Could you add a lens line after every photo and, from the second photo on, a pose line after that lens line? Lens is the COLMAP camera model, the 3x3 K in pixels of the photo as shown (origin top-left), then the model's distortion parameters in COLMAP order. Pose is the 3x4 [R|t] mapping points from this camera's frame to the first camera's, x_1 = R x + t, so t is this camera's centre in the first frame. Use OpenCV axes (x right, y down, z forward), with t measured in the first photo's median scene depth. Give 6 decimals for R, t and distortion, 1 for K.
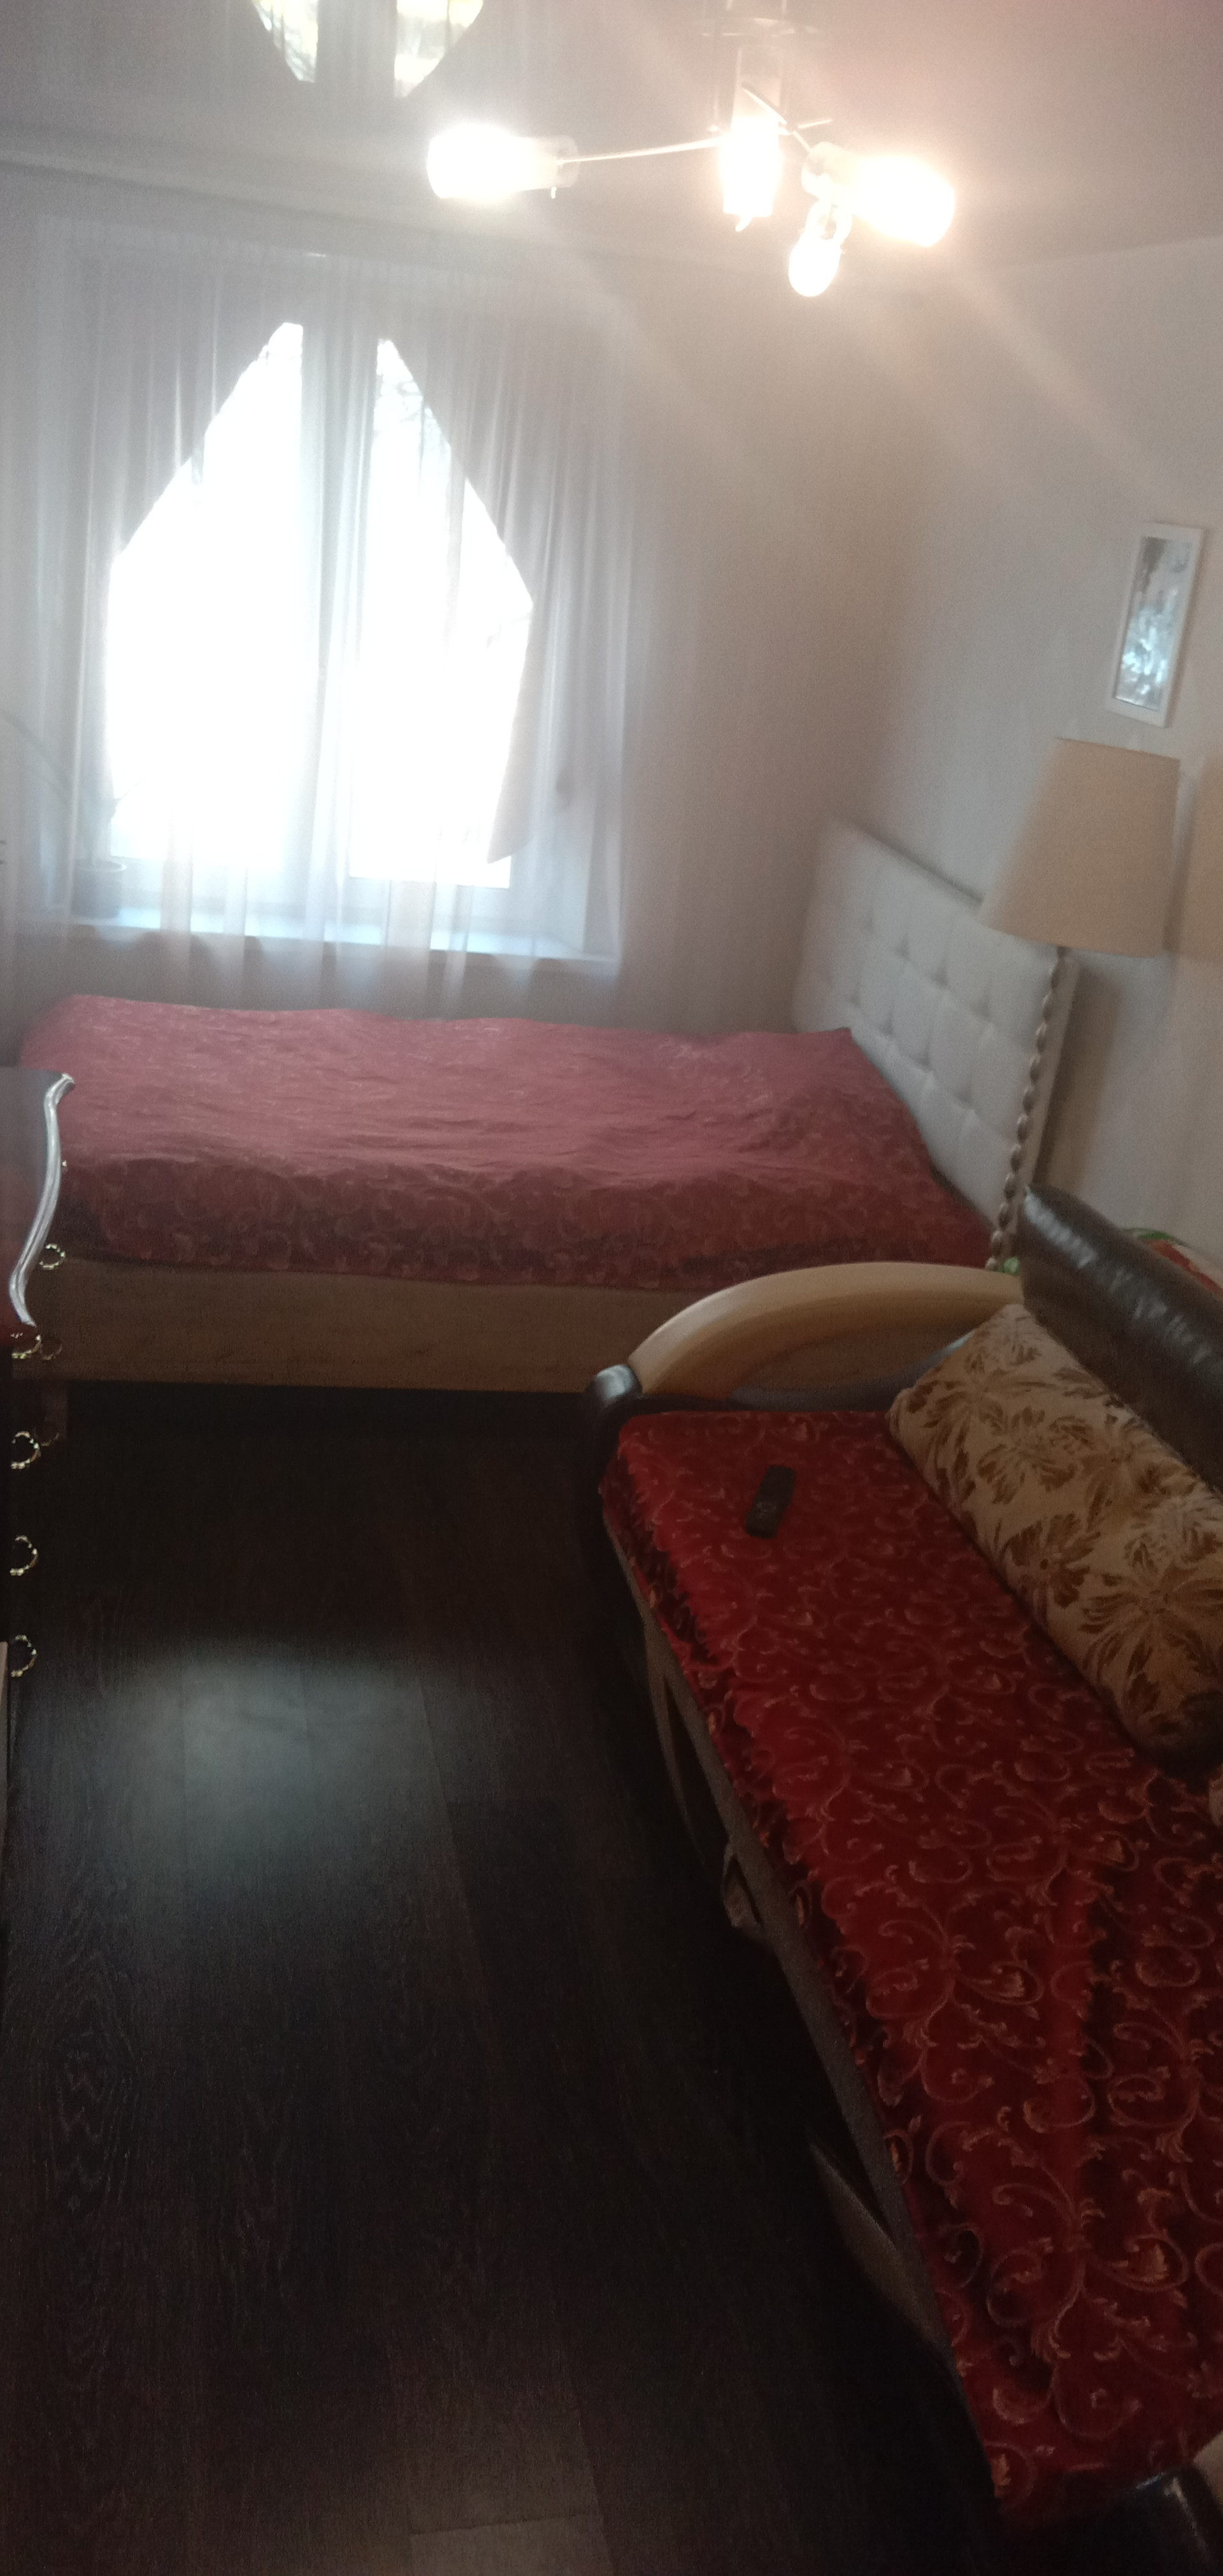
lens RADIAL K [[1967.9, 0, 618.9], [0, 1967.9, 1437.7], [0, 0, 1]] dist [0.008563, -0.001545]
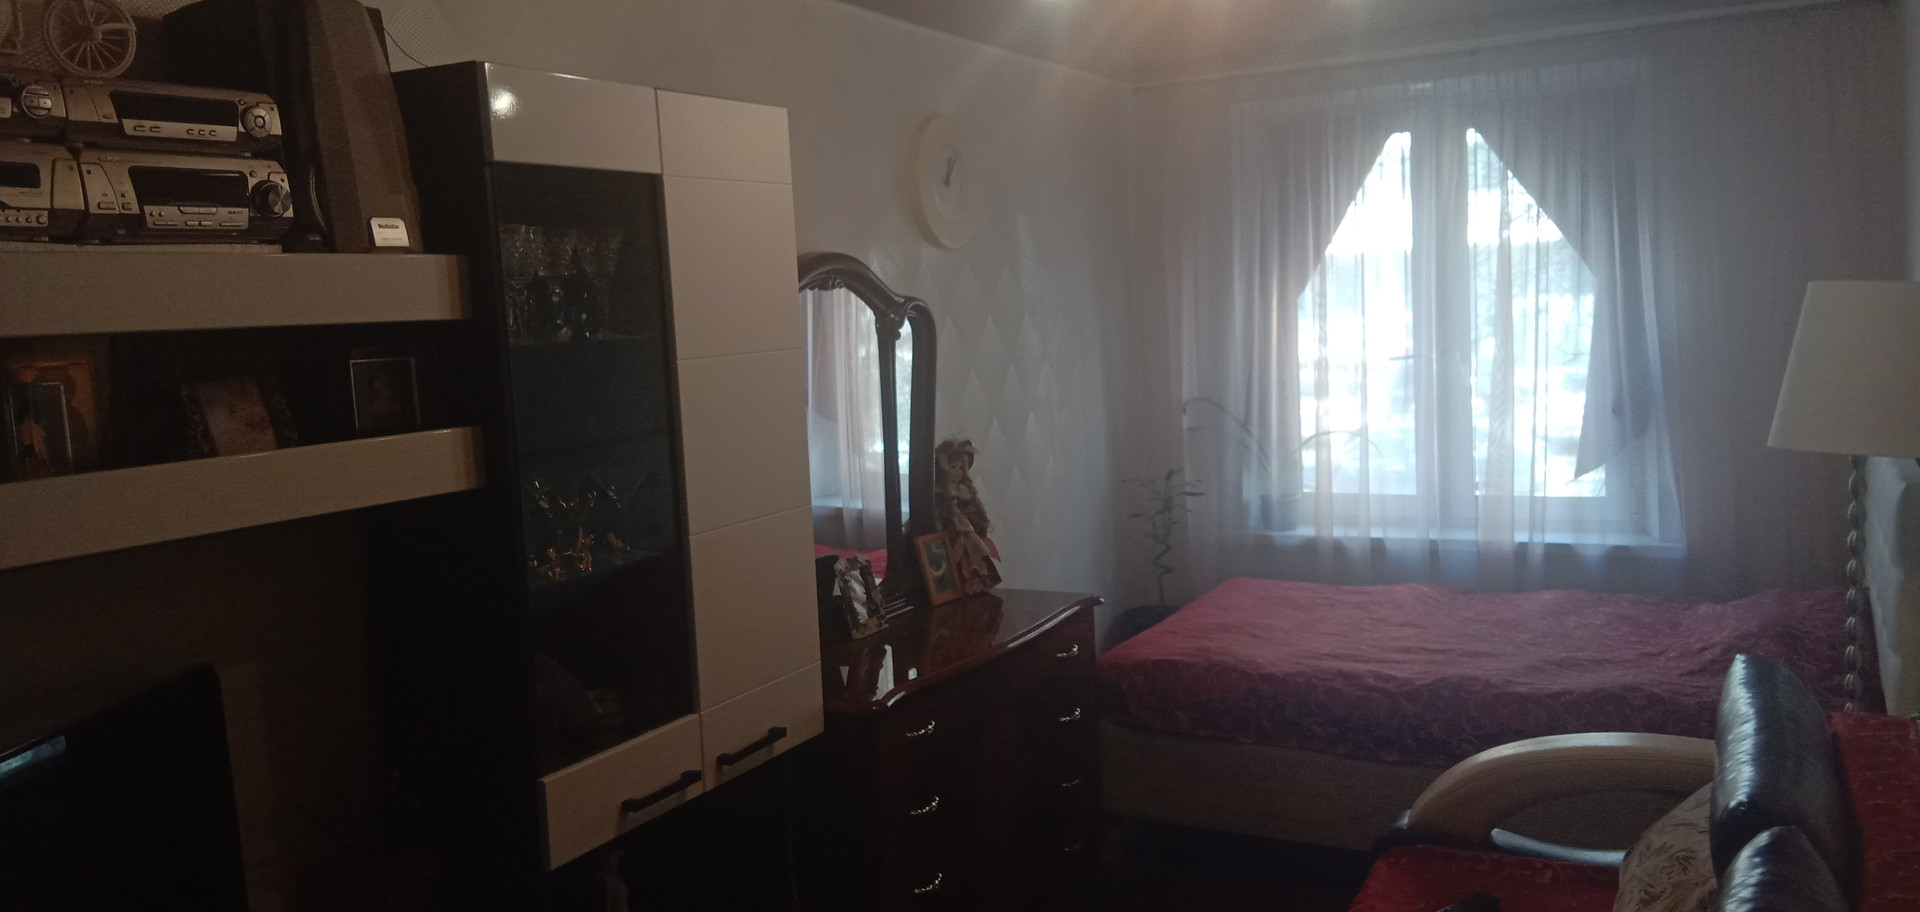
lens RADIAL K [[1466.9, 0, 960.0], [0, 1466.9, 456.0], [0, 0, 1]] dist [0.008563, -0.001545]
pose [[0.752407, -0.085843, -0.653081, 0.325150], [-0.162499, 0.936638, -0.310327, 0.068858], [0.638340, 0.339617, 0.690784, 0.105946]]
